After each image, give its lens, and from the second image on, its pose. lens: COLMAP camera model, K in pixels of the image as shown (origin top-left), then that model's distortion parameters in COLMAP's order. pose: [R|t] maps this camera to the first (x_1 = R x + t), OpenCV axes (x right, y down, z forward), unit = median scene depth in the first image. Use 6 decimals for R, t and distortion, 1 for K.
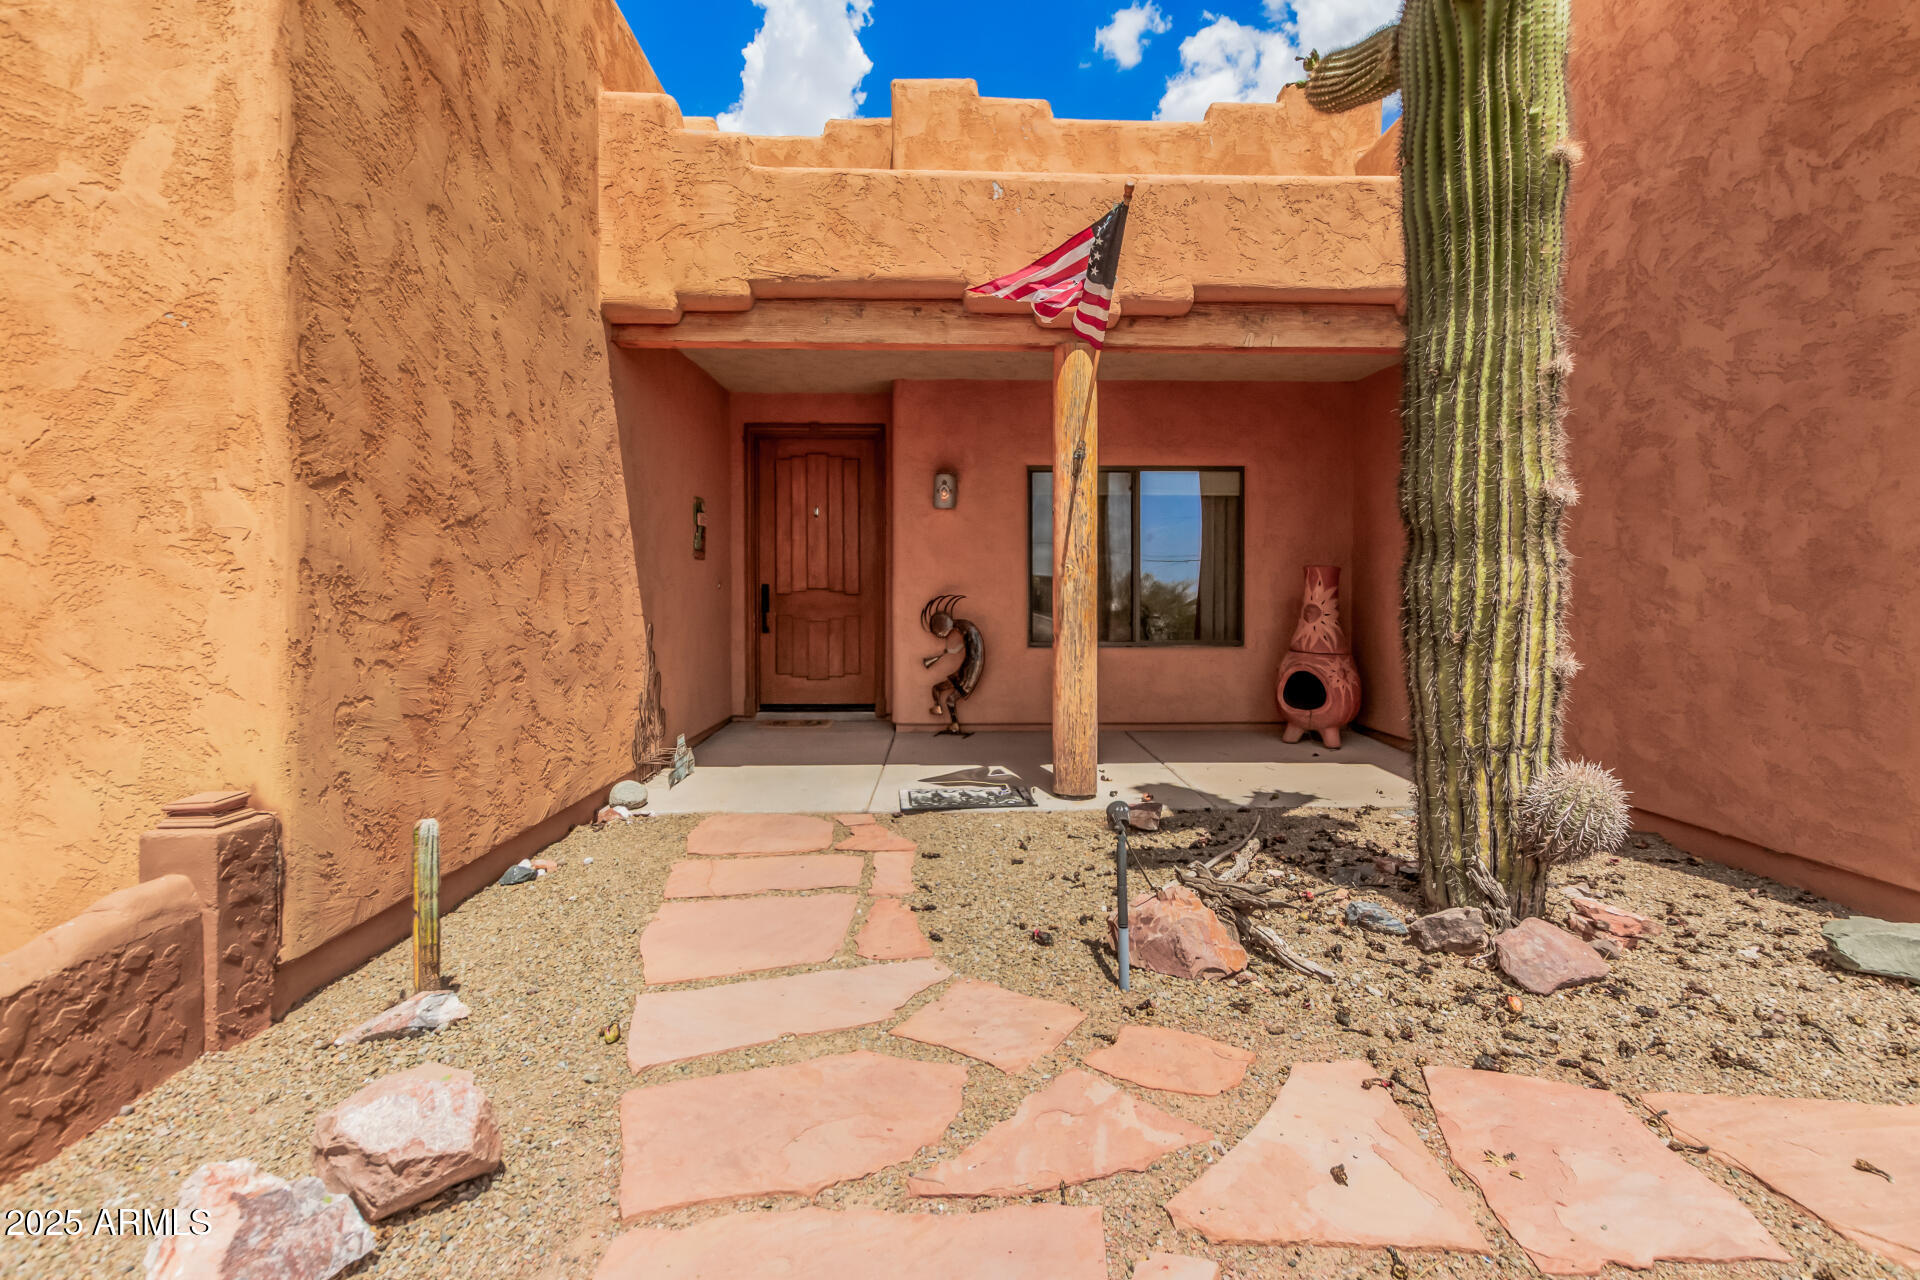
lens RADIAL K [[883.3, 0, 969.4], [0, 883.3, 608.3], [0, 0, 1]] dist [0.001118, -0.000236]
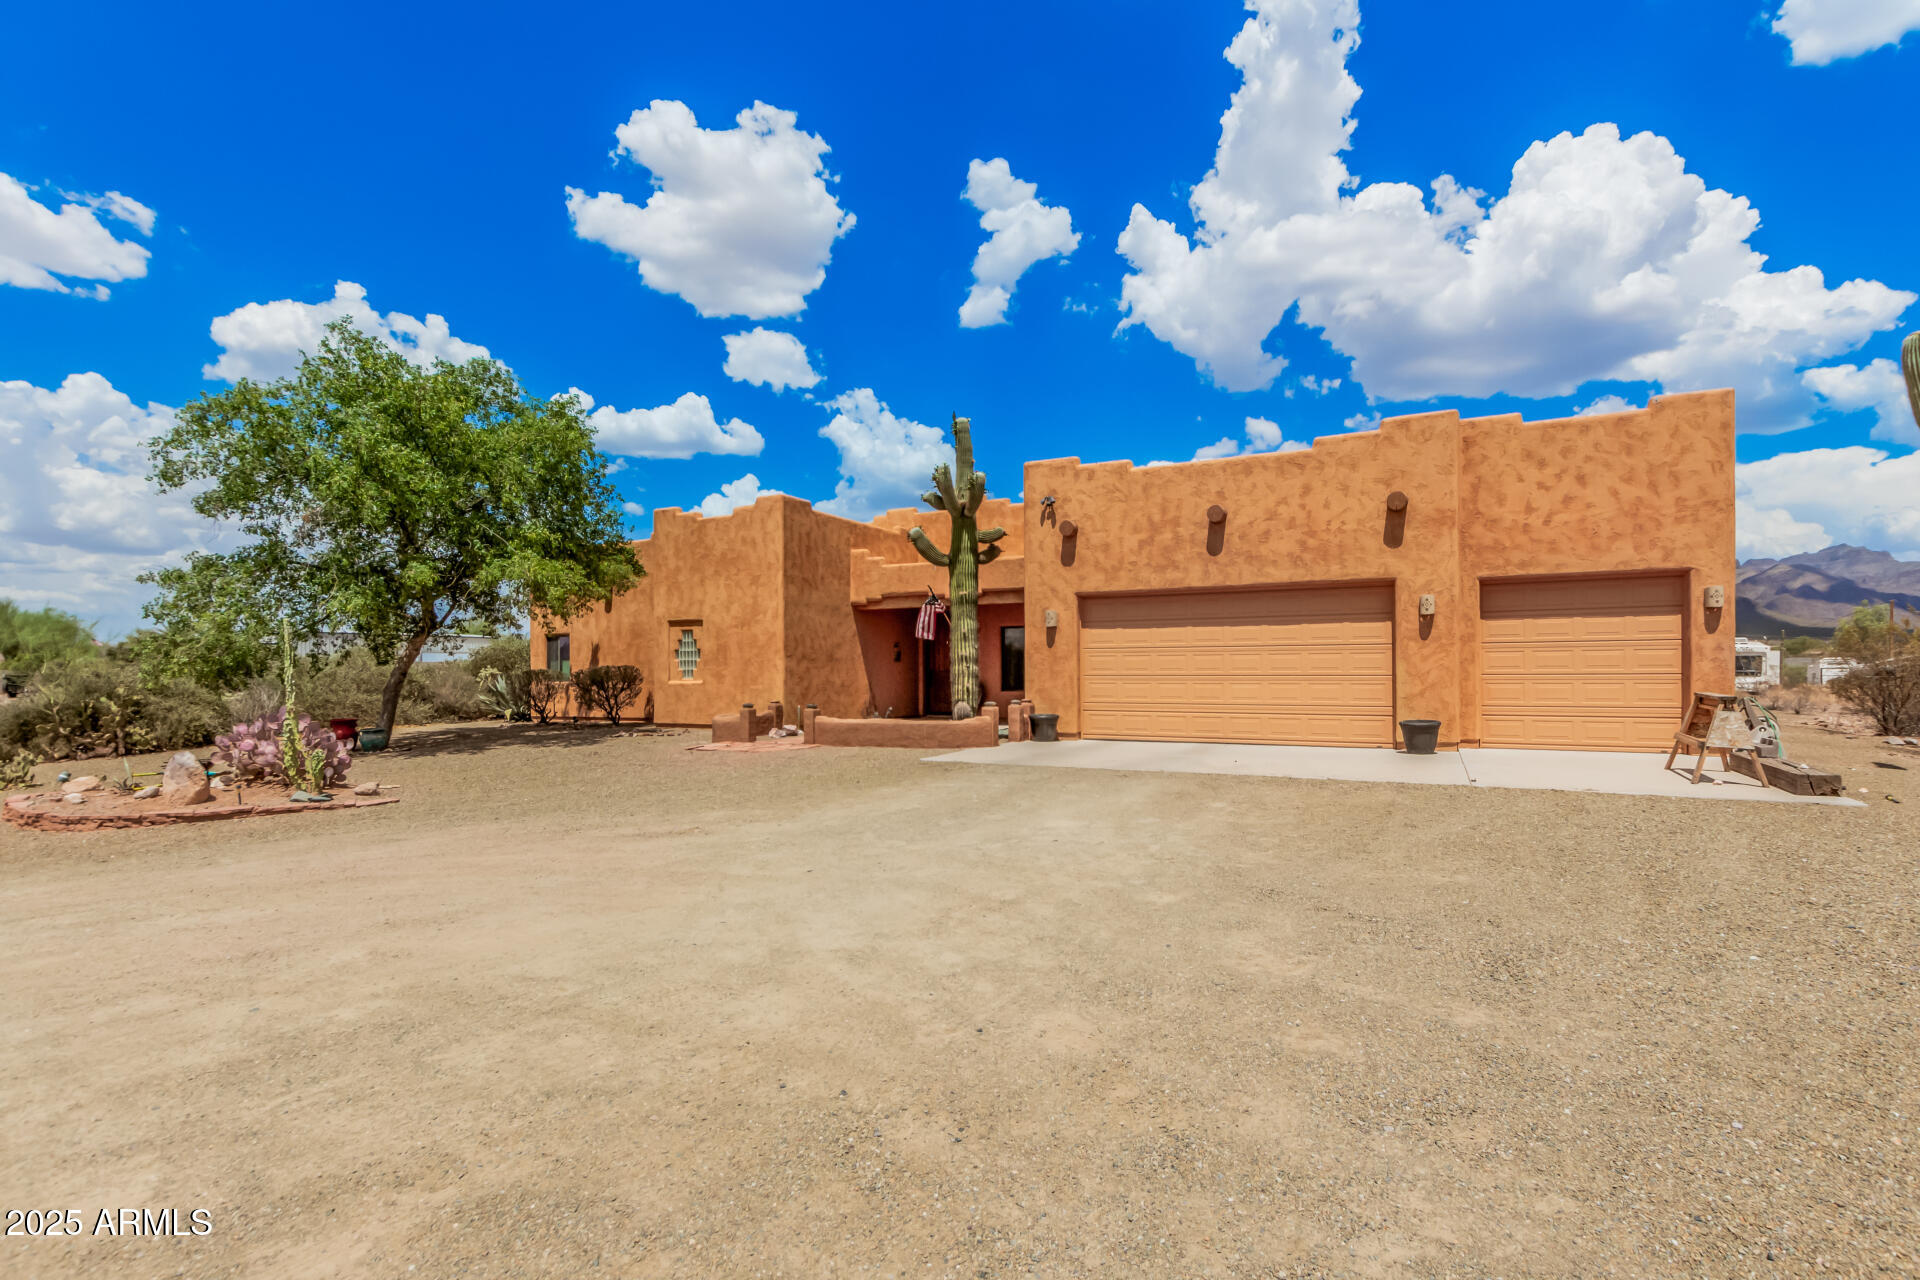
lens RADIAL K [[891.6, 0, 957.9], [0, 891.6, 658.2], [0, 0, 1]] dist [0.004929, -0.000363]
pose [[0.865620, -0.014652, -0.500488, 3.319739], [-0.002538, 0.999431, -0.033649, 0.081488], [0.500696, 0.030397, 0.865089, -3.708060]]
